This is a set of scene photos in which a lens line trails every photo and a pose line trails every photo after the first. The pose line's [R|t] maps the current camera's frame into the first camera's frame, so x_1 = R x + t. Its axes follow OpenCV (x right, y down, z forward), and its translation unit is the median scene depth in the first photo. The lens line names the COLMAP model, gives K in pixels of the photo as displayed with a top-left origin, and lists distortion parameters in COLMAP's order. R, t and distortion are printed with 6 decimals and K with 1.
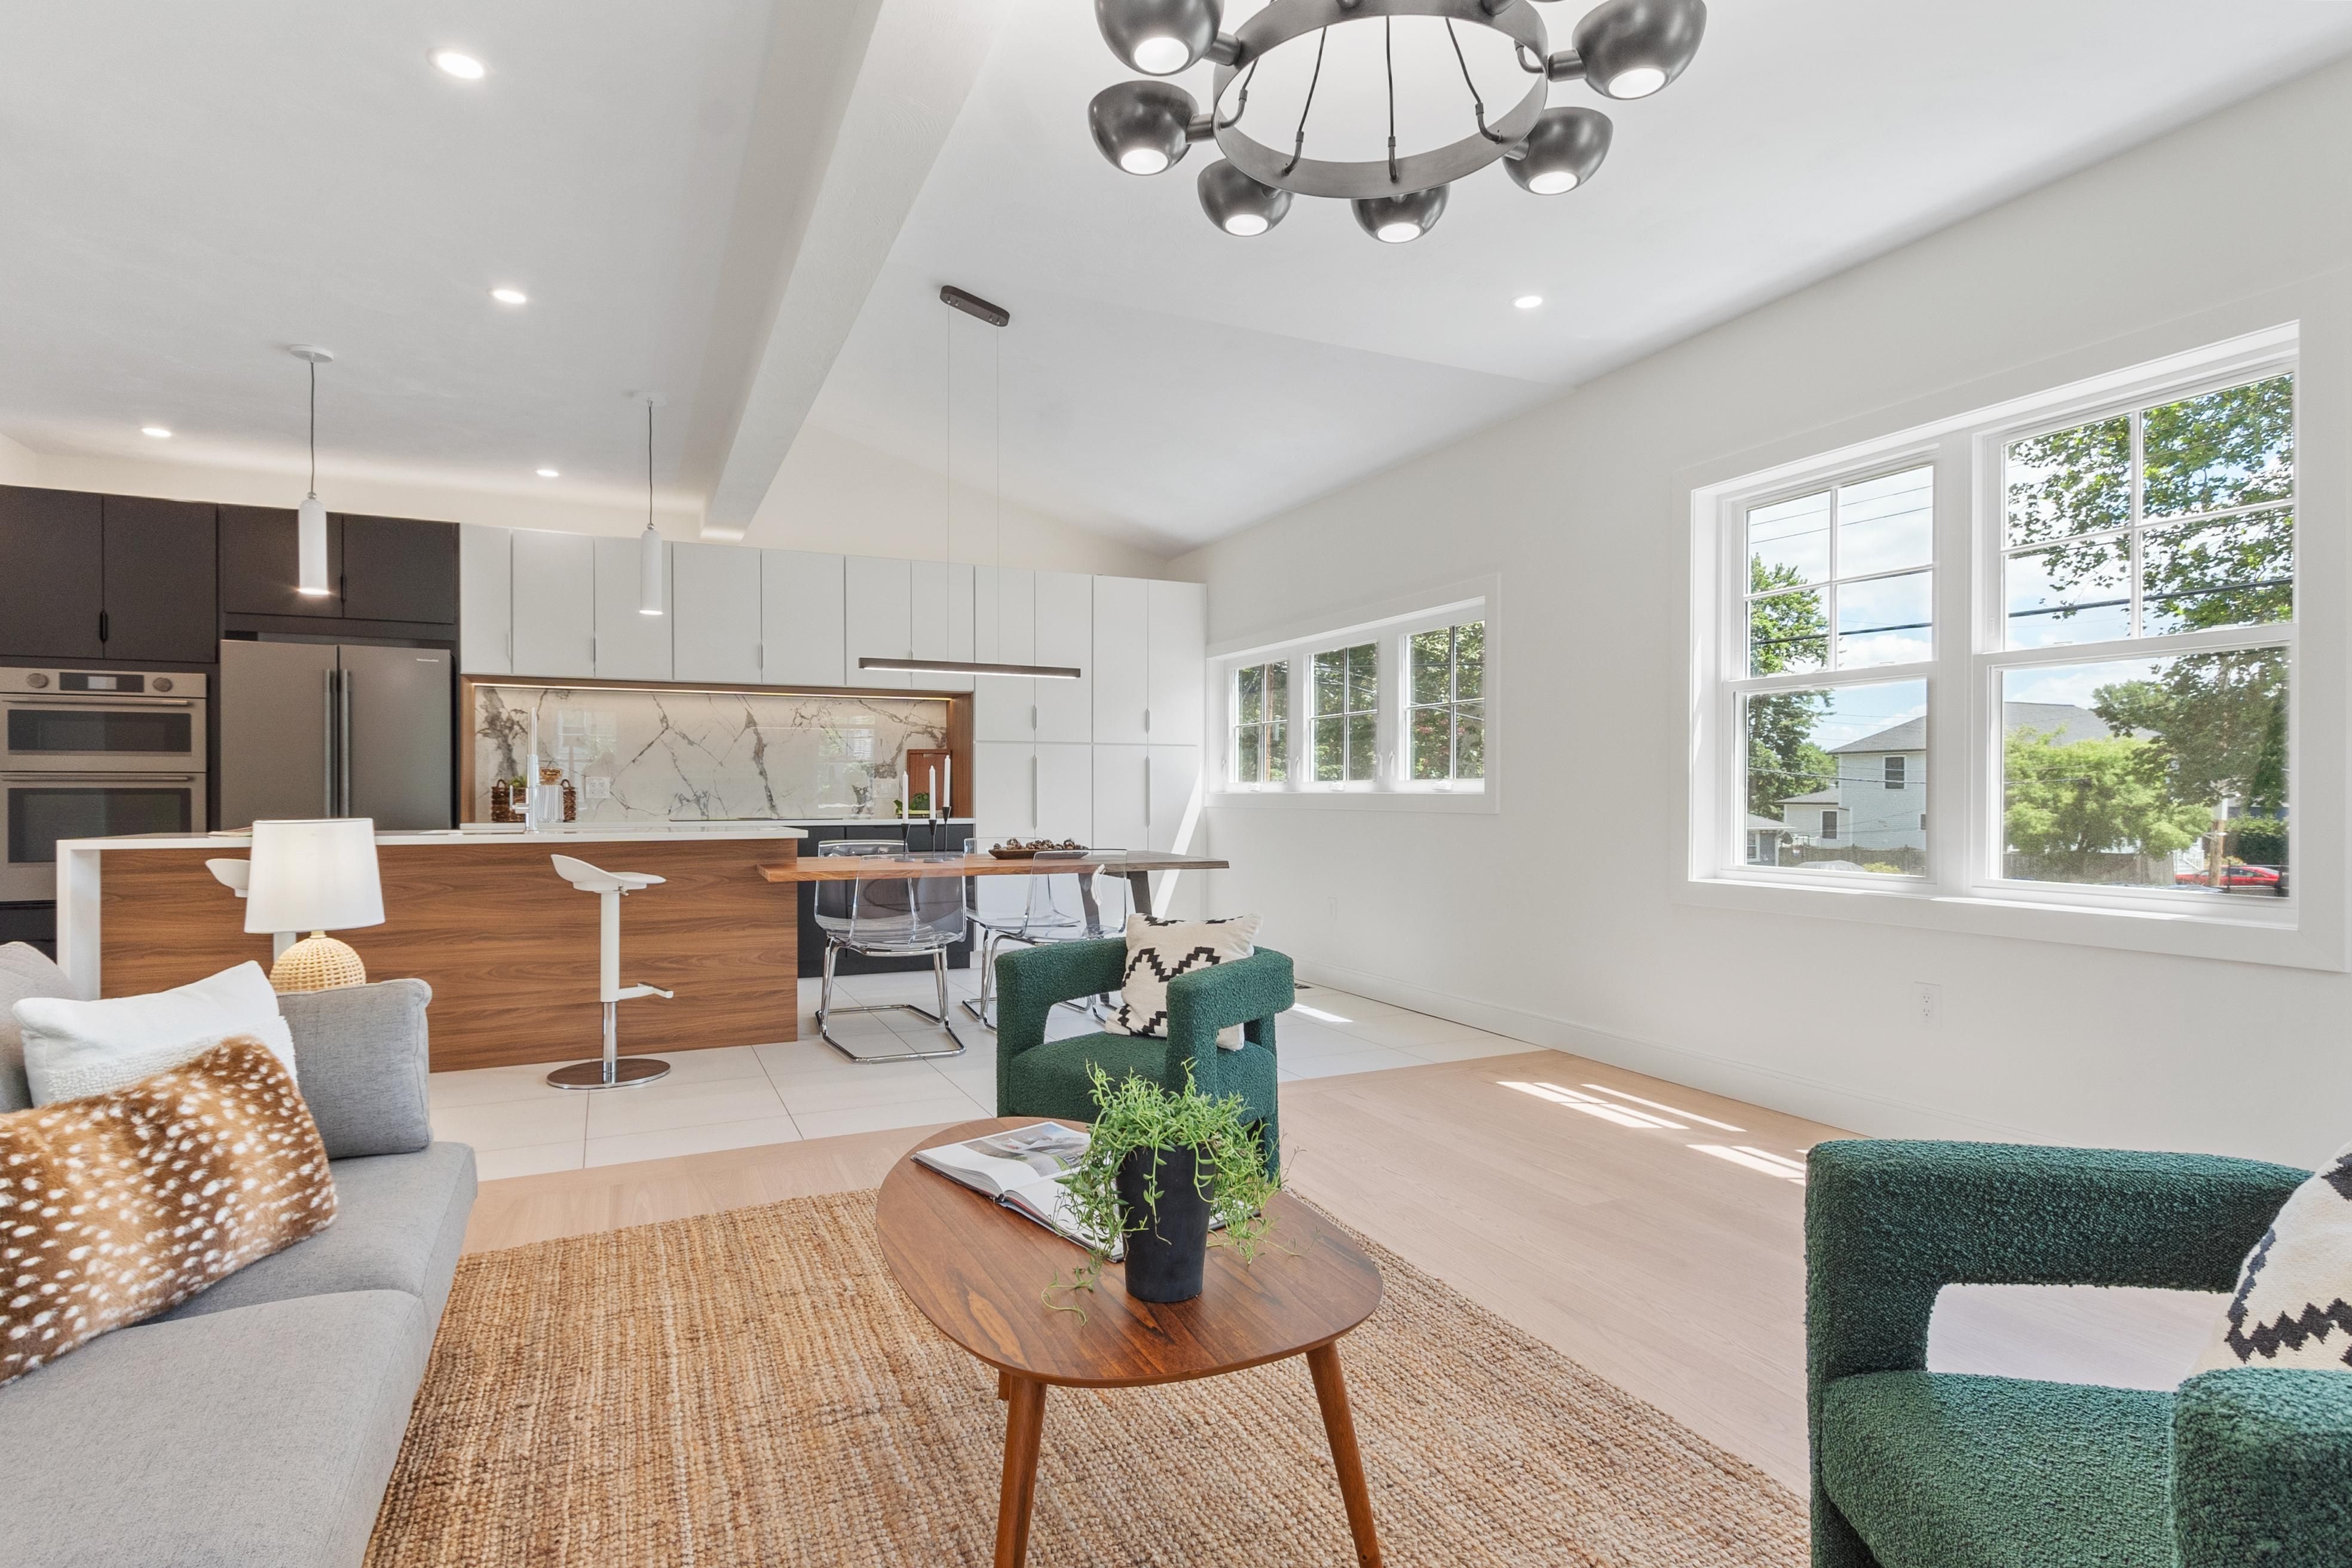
lens RADIAL K [[1190.4, 0, 1172.2], [0, 1190.4, 796.1], [0, 0, 1]] dist [-0.003959, -0.001242]
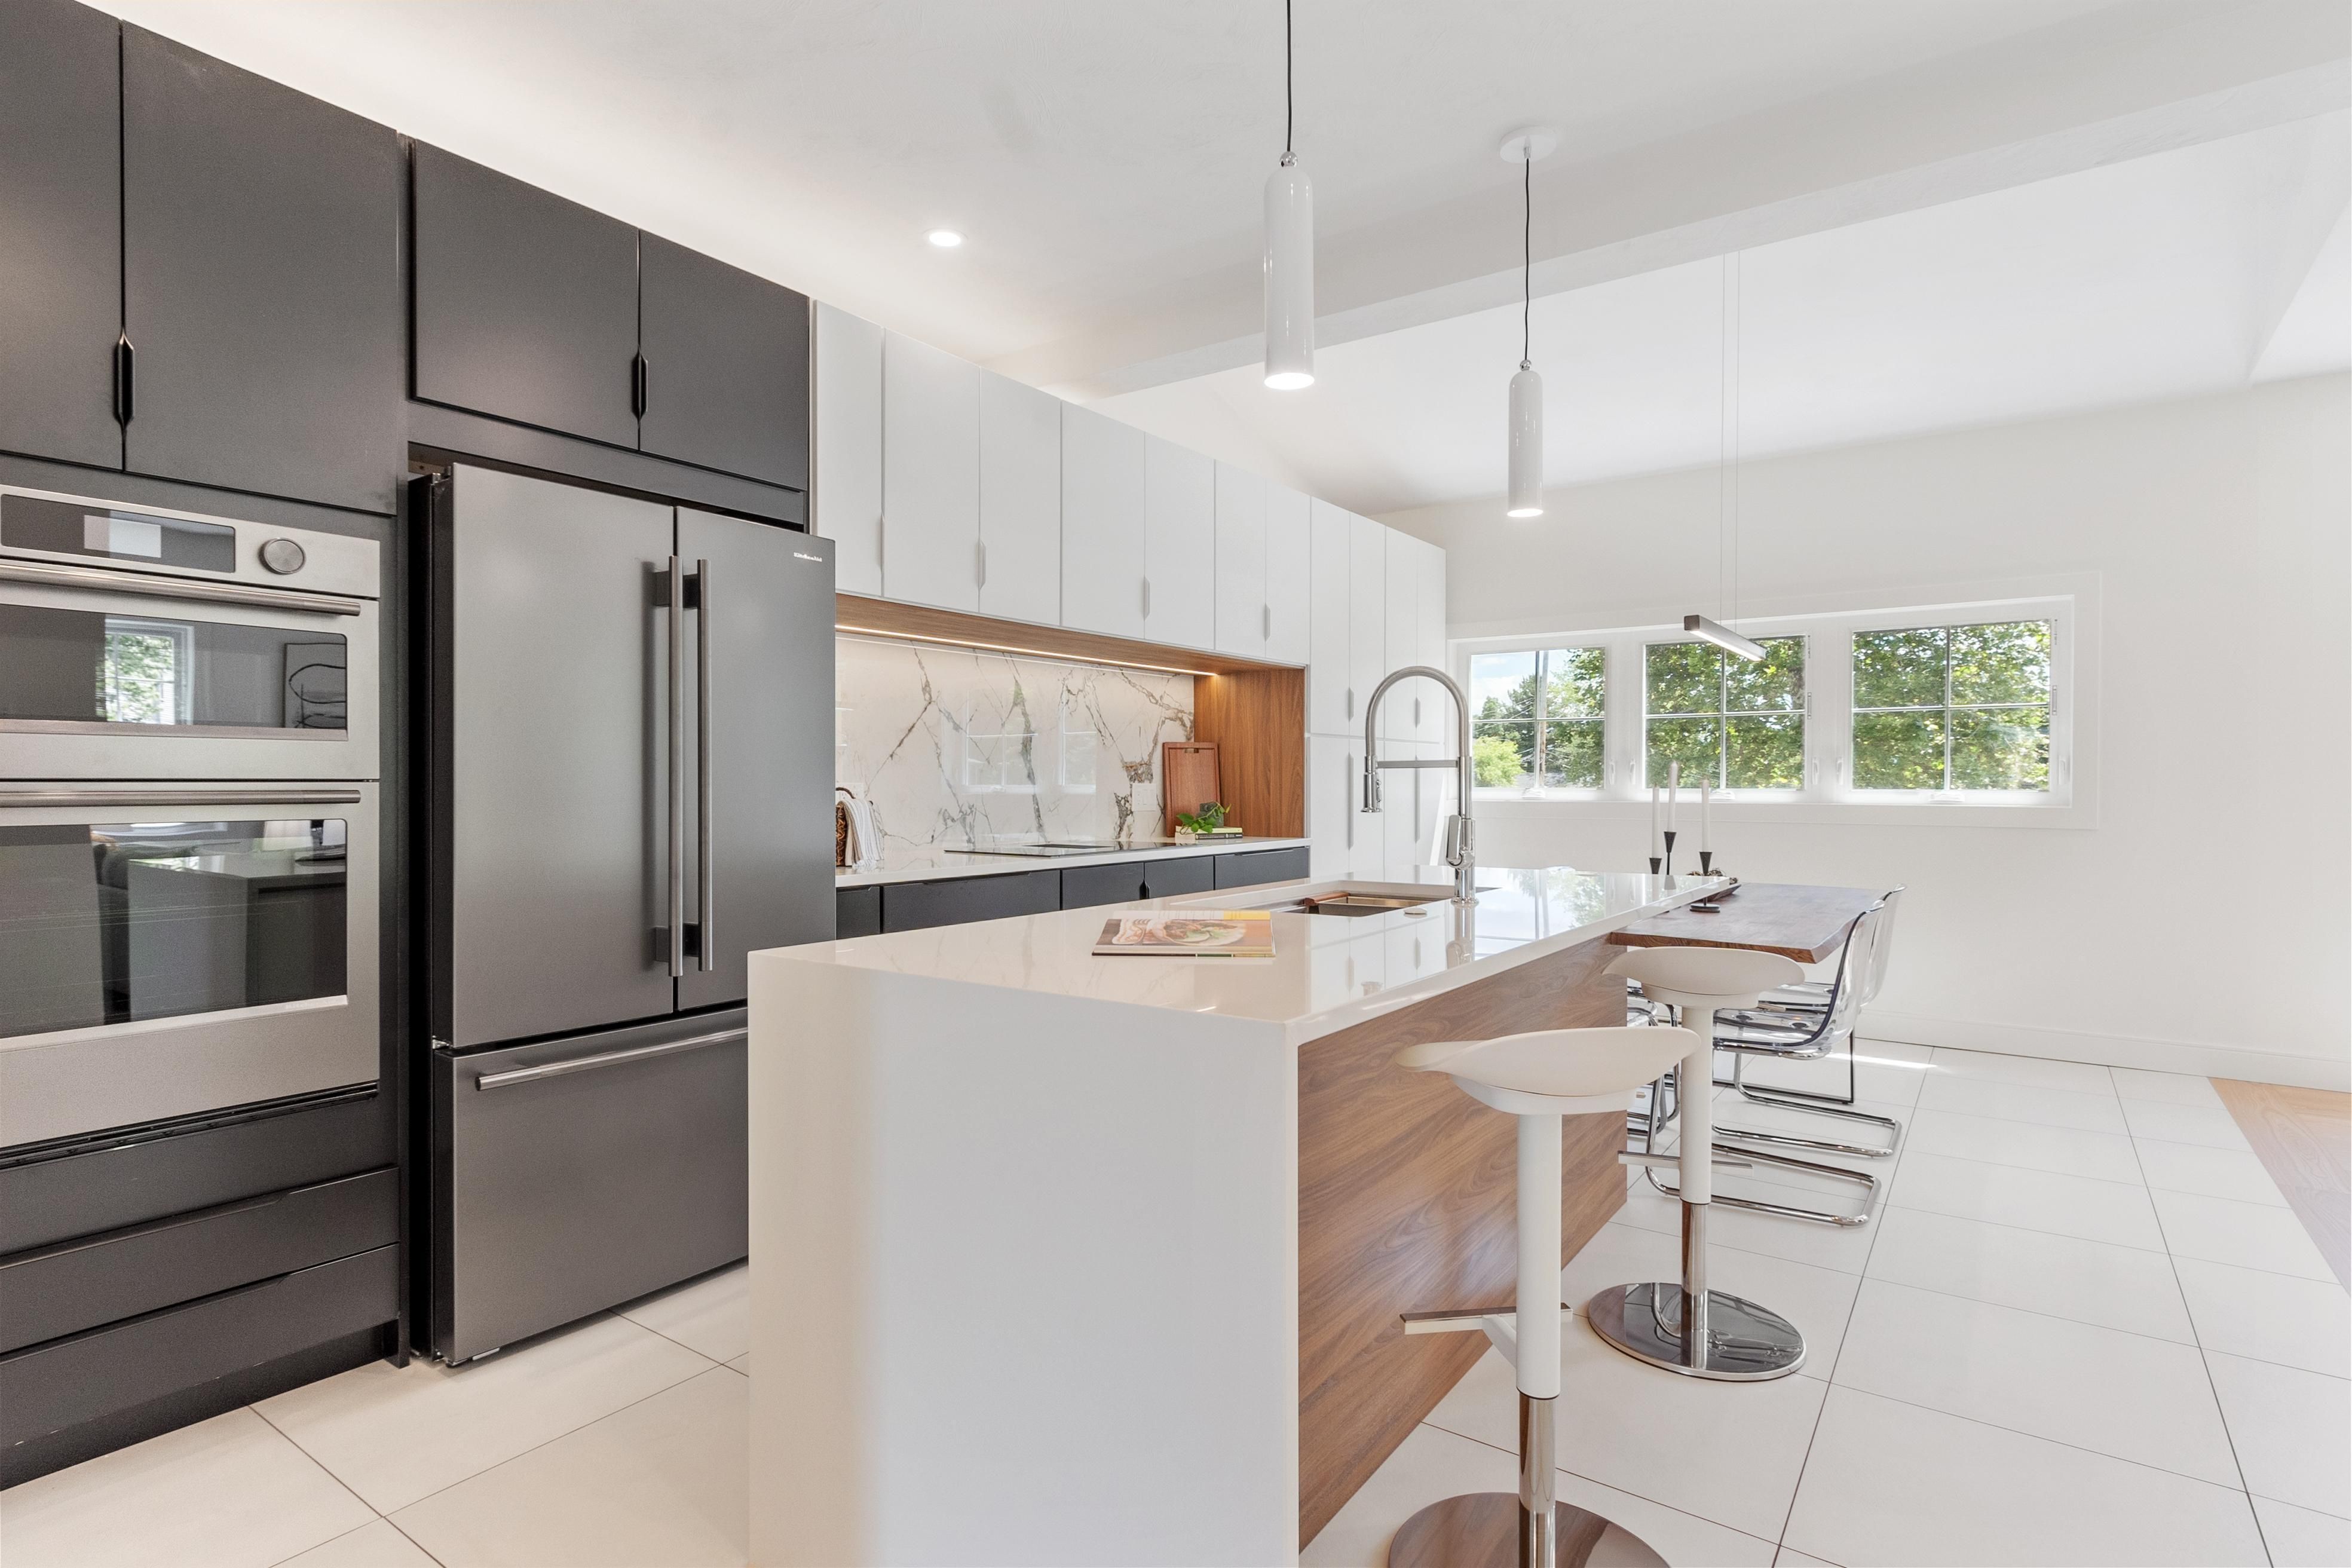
lens RADIAL K [[1190.4, 0, 1155.6], [0, 1190.4, 794.3], [0, 0, 1]] dist [-0.003959, -0.001242]
pose [[0.874350, -0.003782, 0.485281, -0.711377], [0.000433, 0.999975, 0.007014, -0.016111], [-0.485296, -0.005922, 0.874330, 0.465609]]
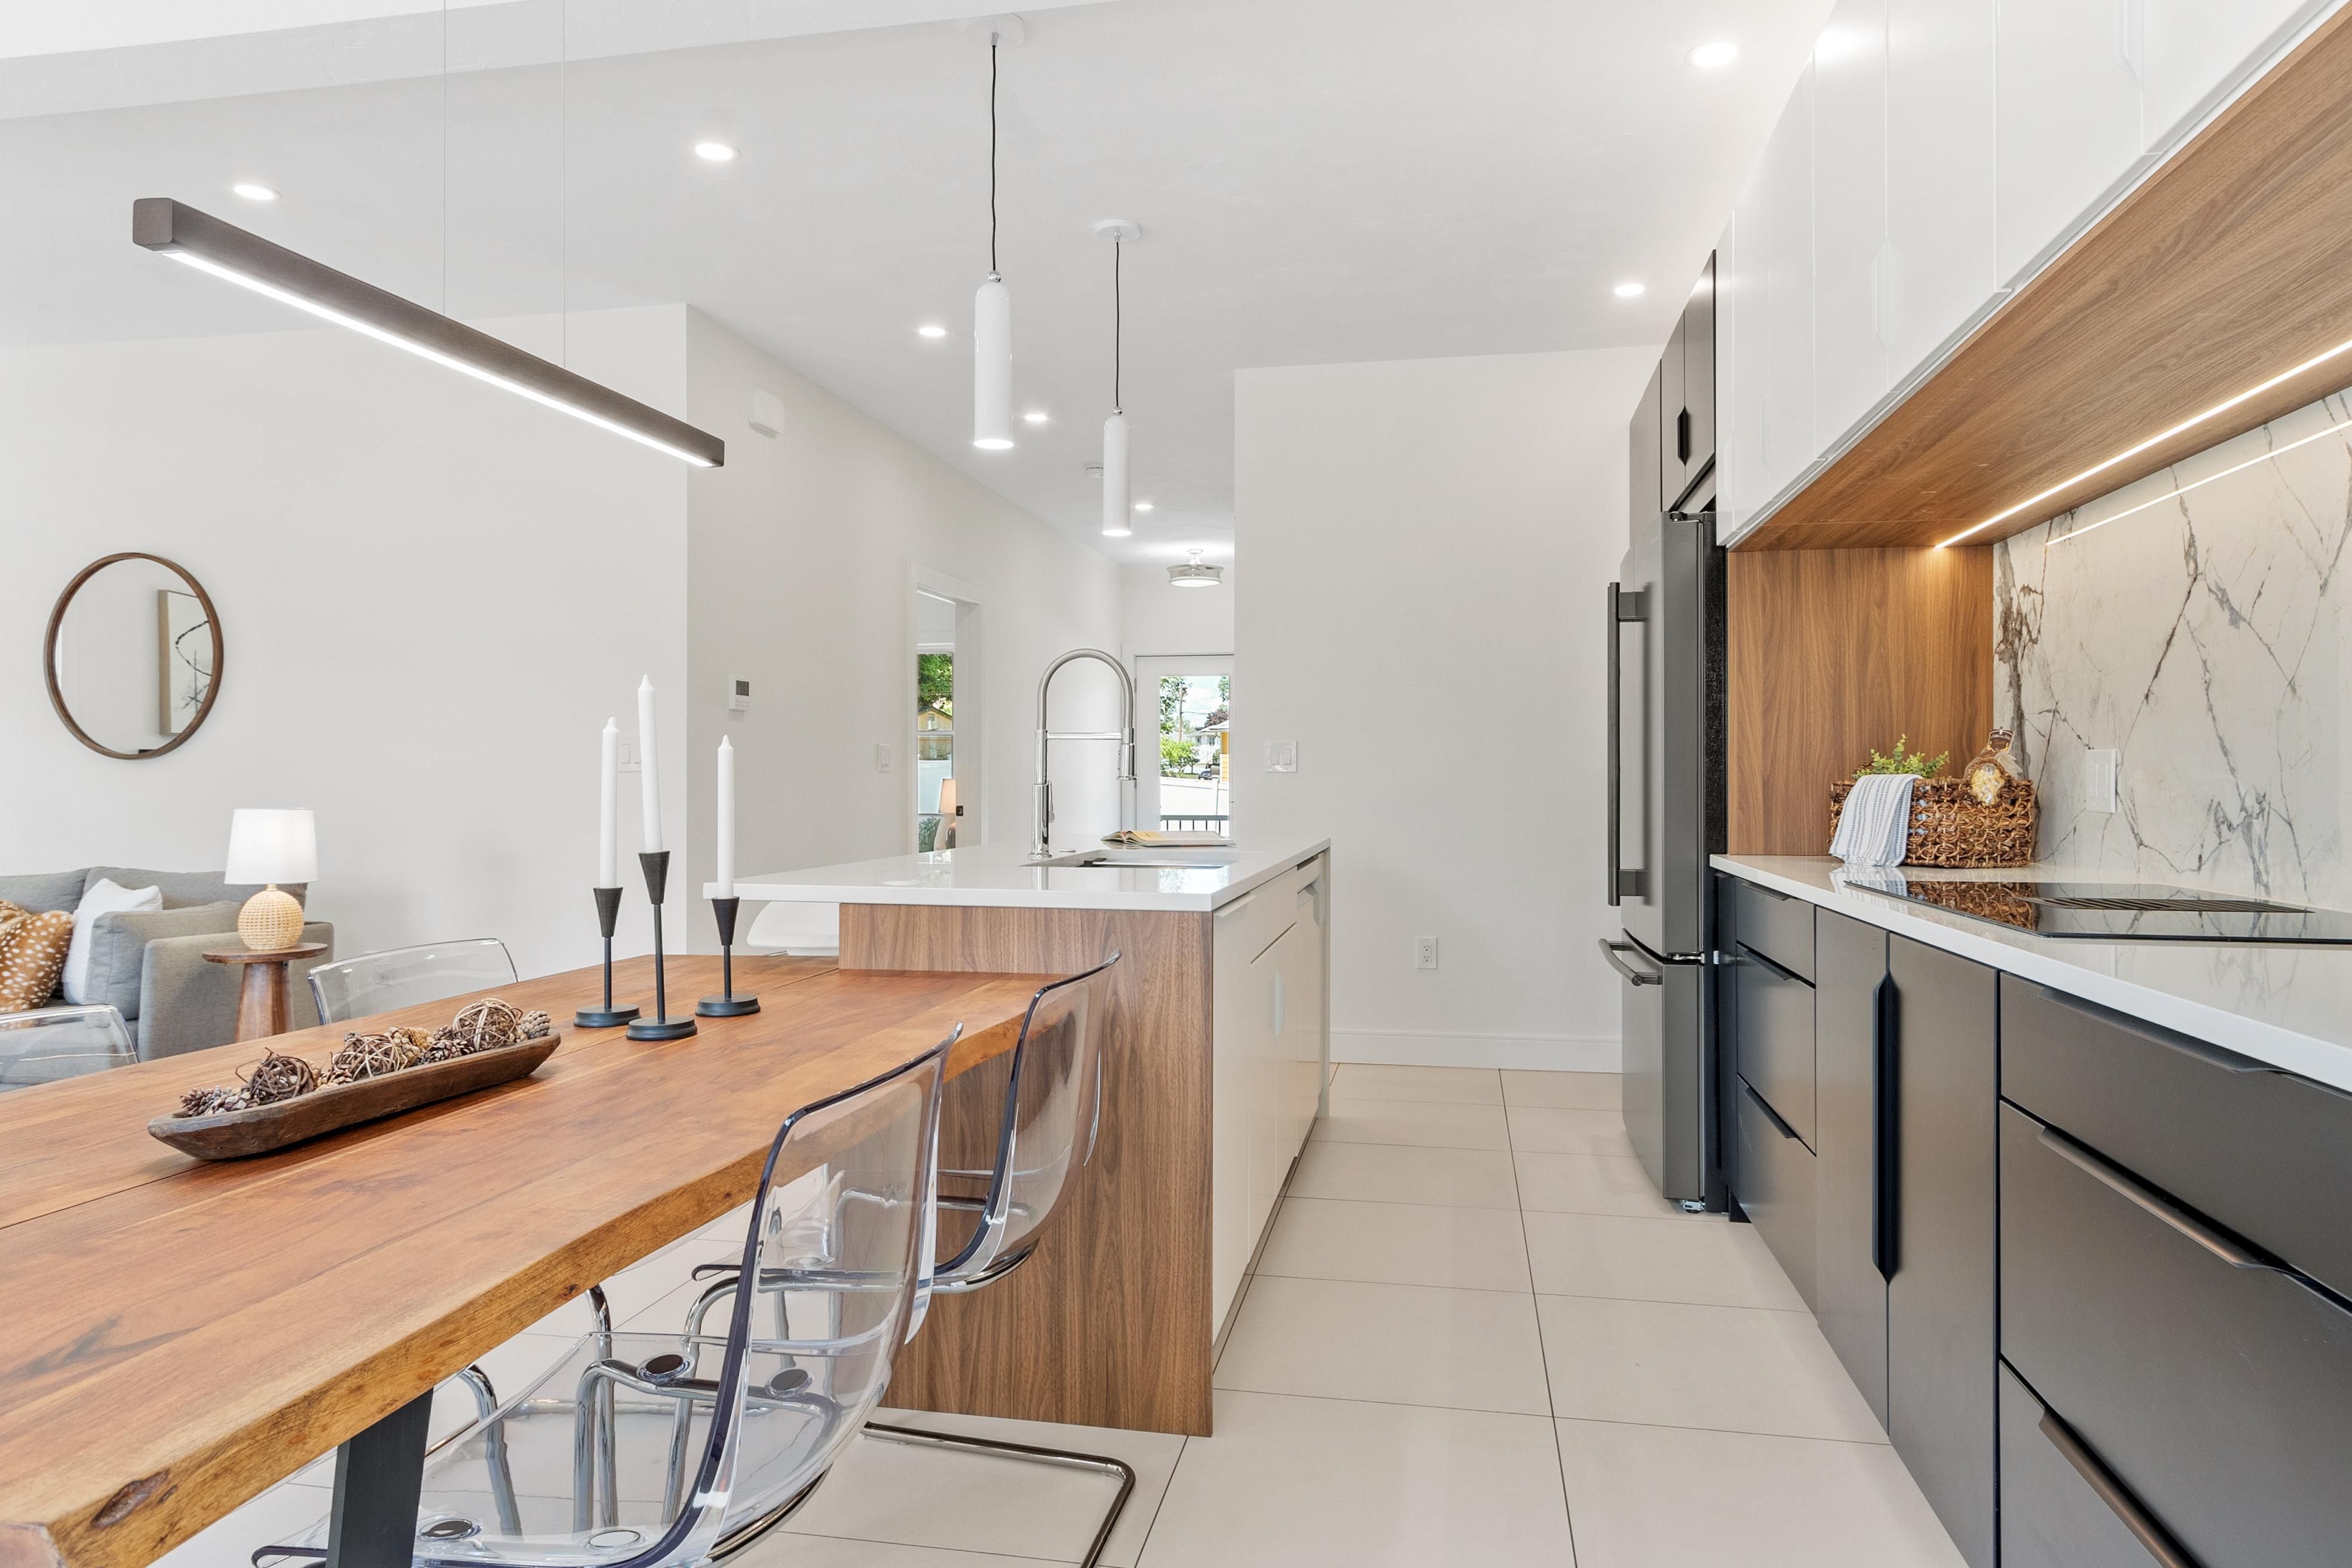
lens RADIAL K [[1456.5, 0, 1171.7], [0, 1456.5, 794.7], [0, 0, 1]] dist [0.022544, 0.000437]
pose [[-0.578203, 0.010366, -0.815827, 0.021849], [0.001332, 0.999930, 0.011761, -0.009419], [0.815892, 0.005713, -0.578177, 1.150296]]
